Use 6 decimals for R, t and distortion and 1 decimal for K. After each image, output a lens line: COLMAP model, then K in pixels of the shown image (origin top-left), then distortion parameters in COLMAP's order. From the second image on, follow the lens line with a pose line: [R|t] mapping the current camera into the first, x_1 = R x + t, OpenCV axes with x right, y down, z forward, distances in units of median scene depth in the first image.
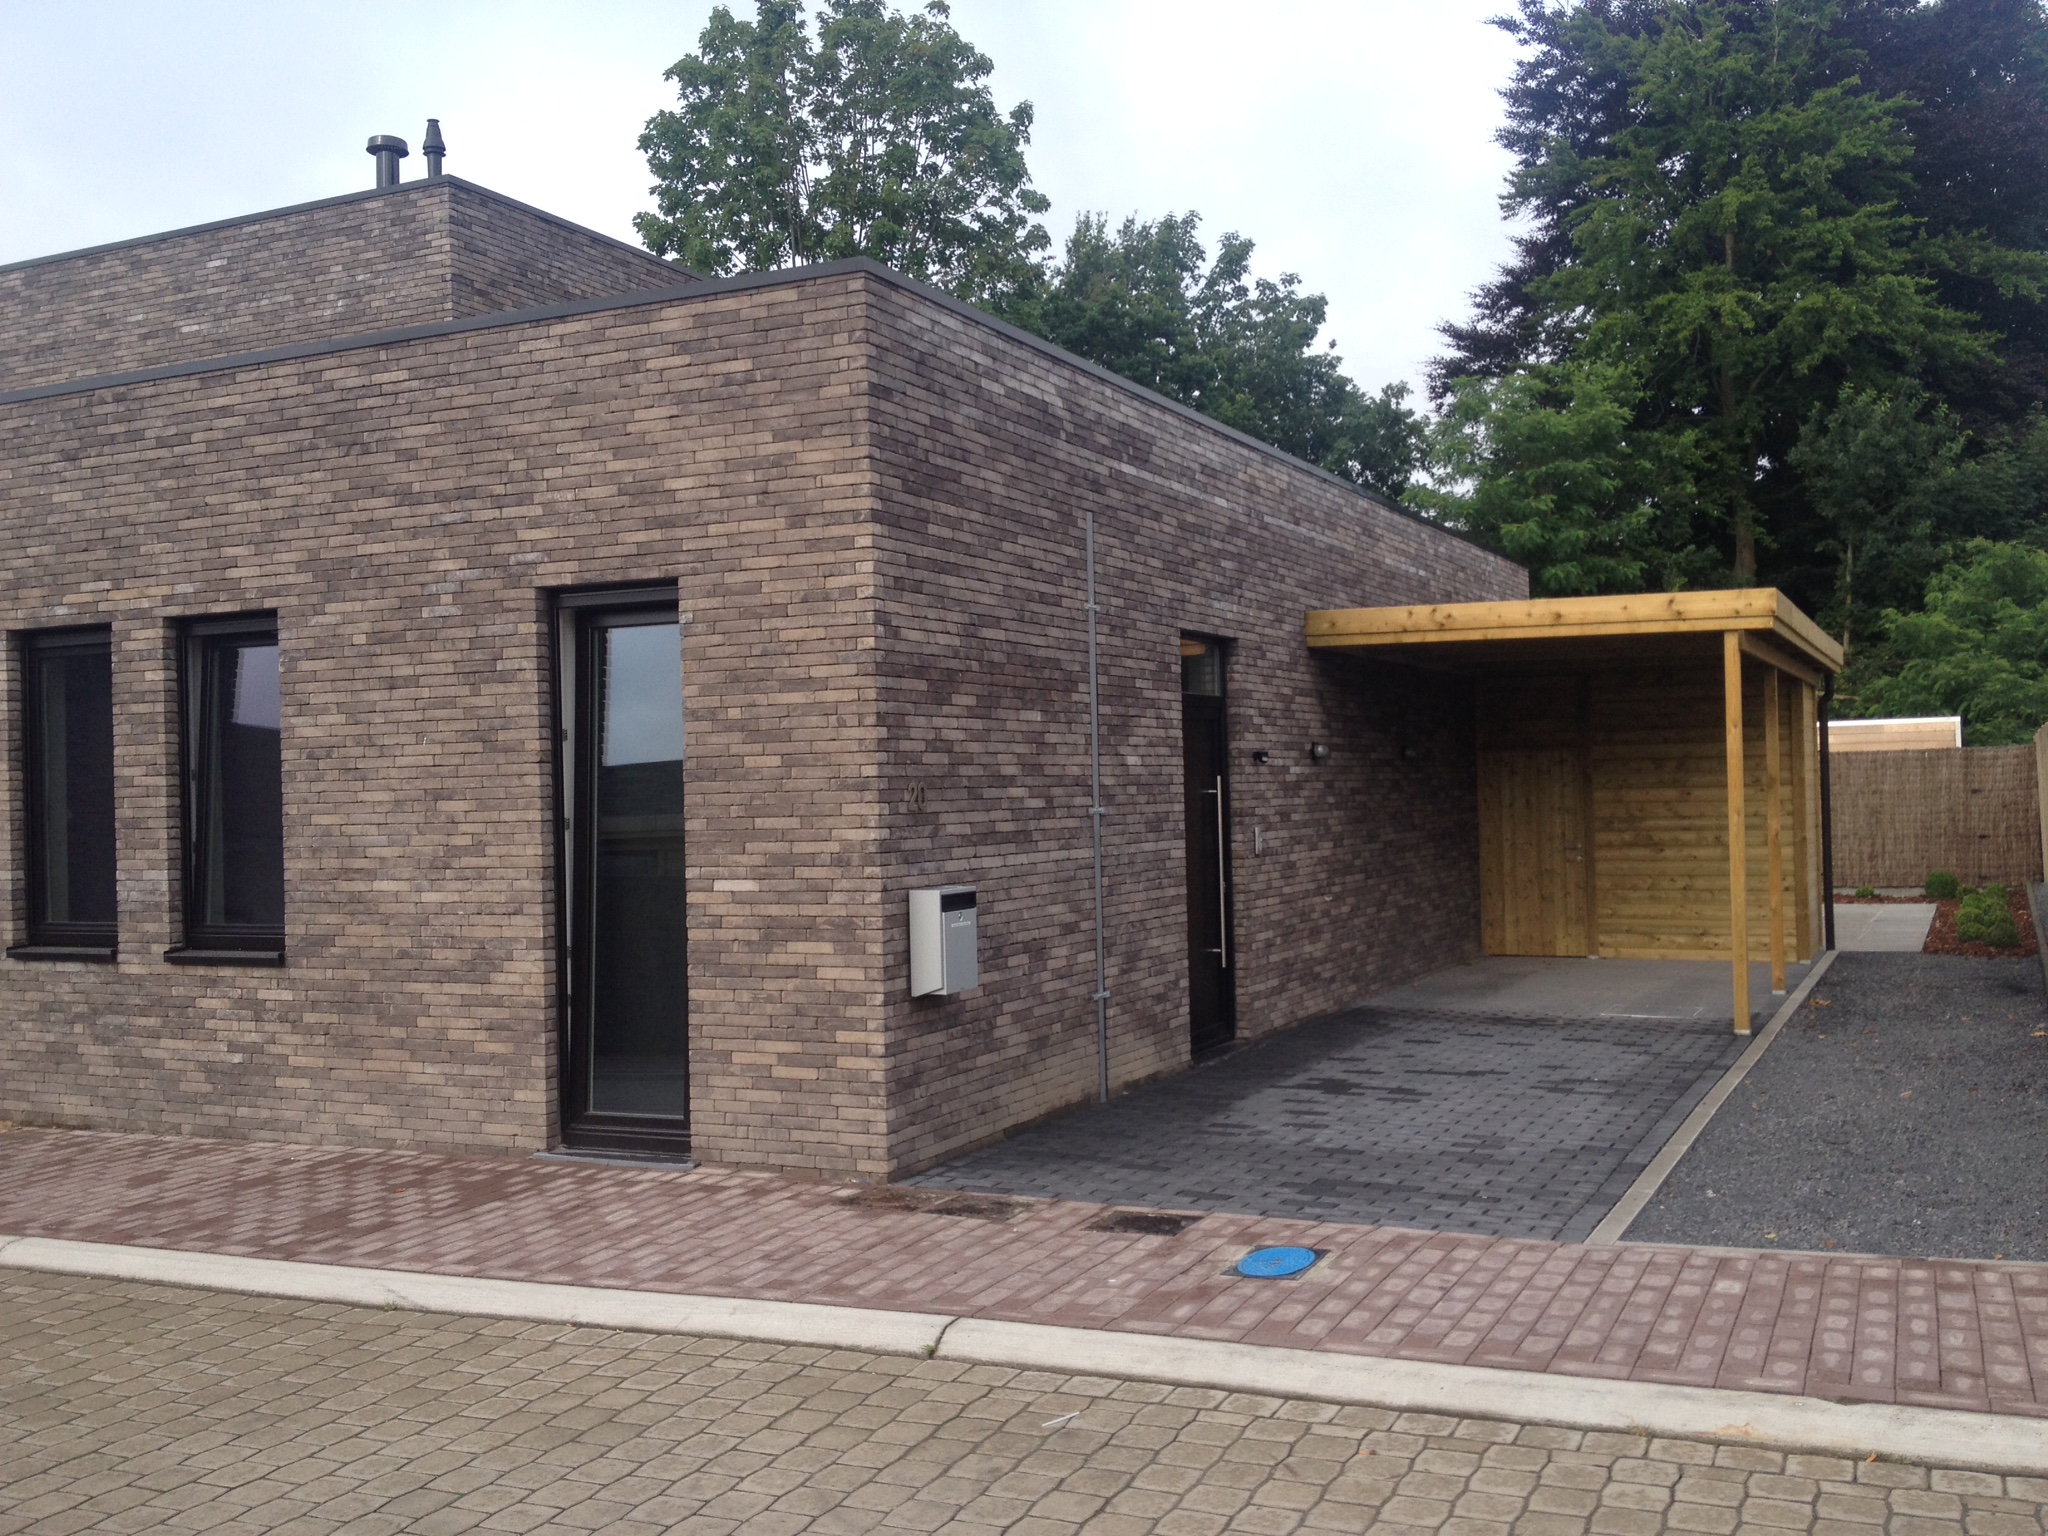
lens RADIAL K [[1853.3, 0, 1046.2], [0, 1853.3, 779.5], [0, 0, 1]] dist [0.146833, -0.284617]
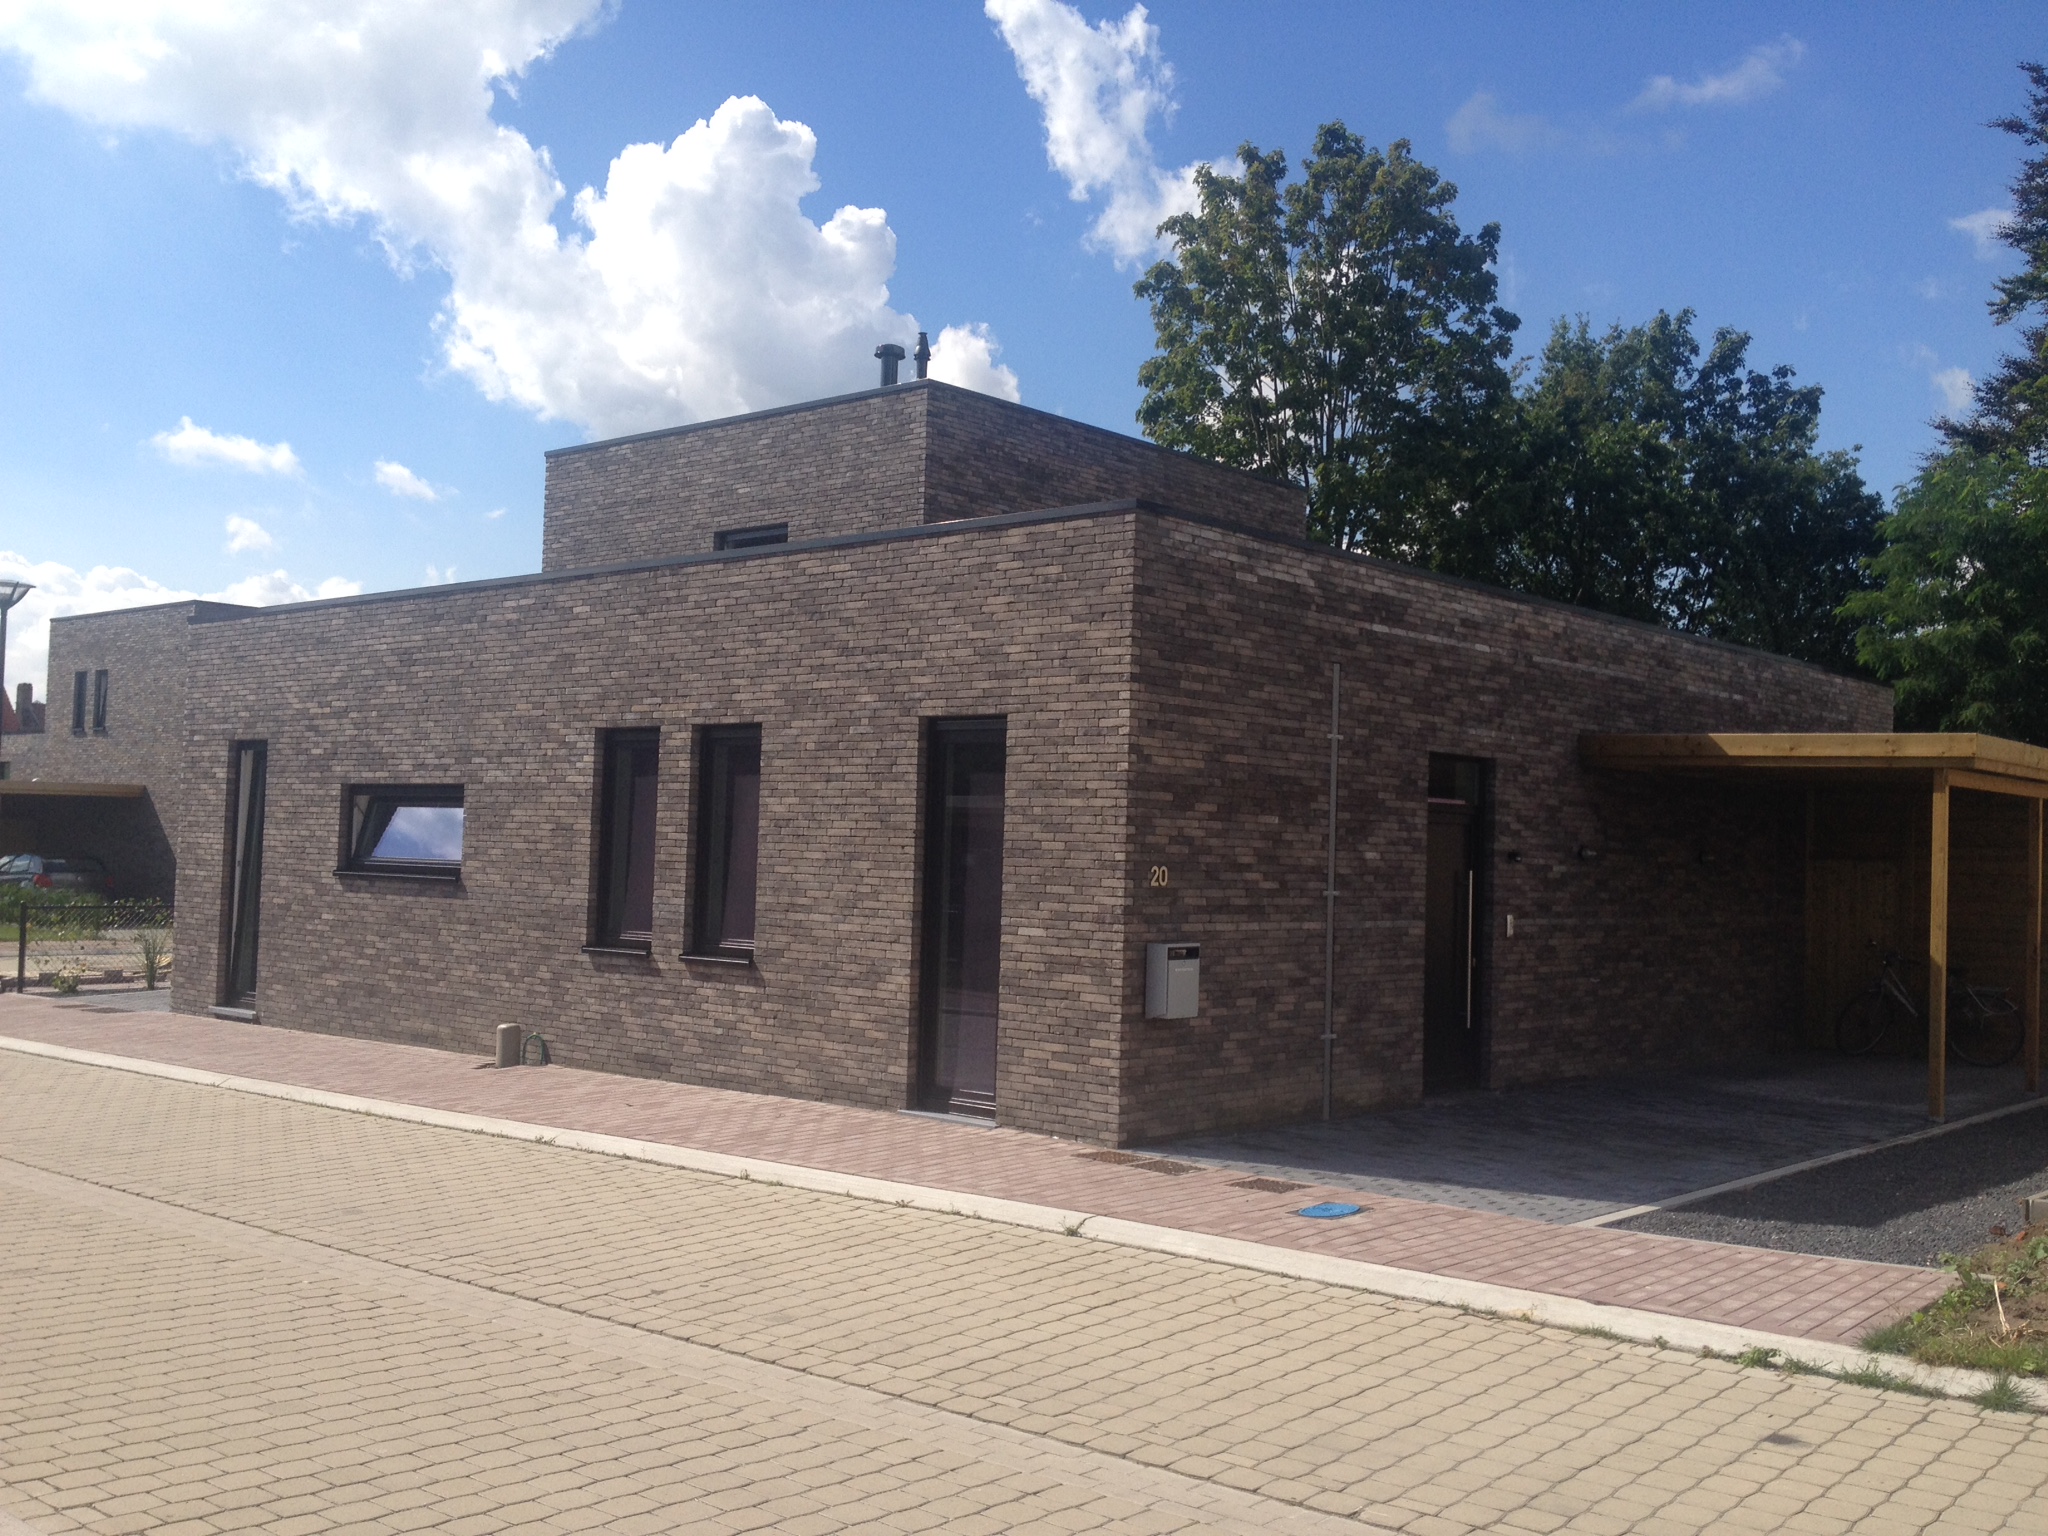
lens RADIAL K [[1856.6, 0, 1081.2], [0, 1856.6, 770.9], [0, 0, 1]] dist [0.152457, -0.319668]
pose [[0.964333, 0.039347, -0.261750, 0.206760], [-0.049468, 0.998257, -0.032186, -0.018995], [0.260028, 0.043986, 0.964599, -0.321162]]
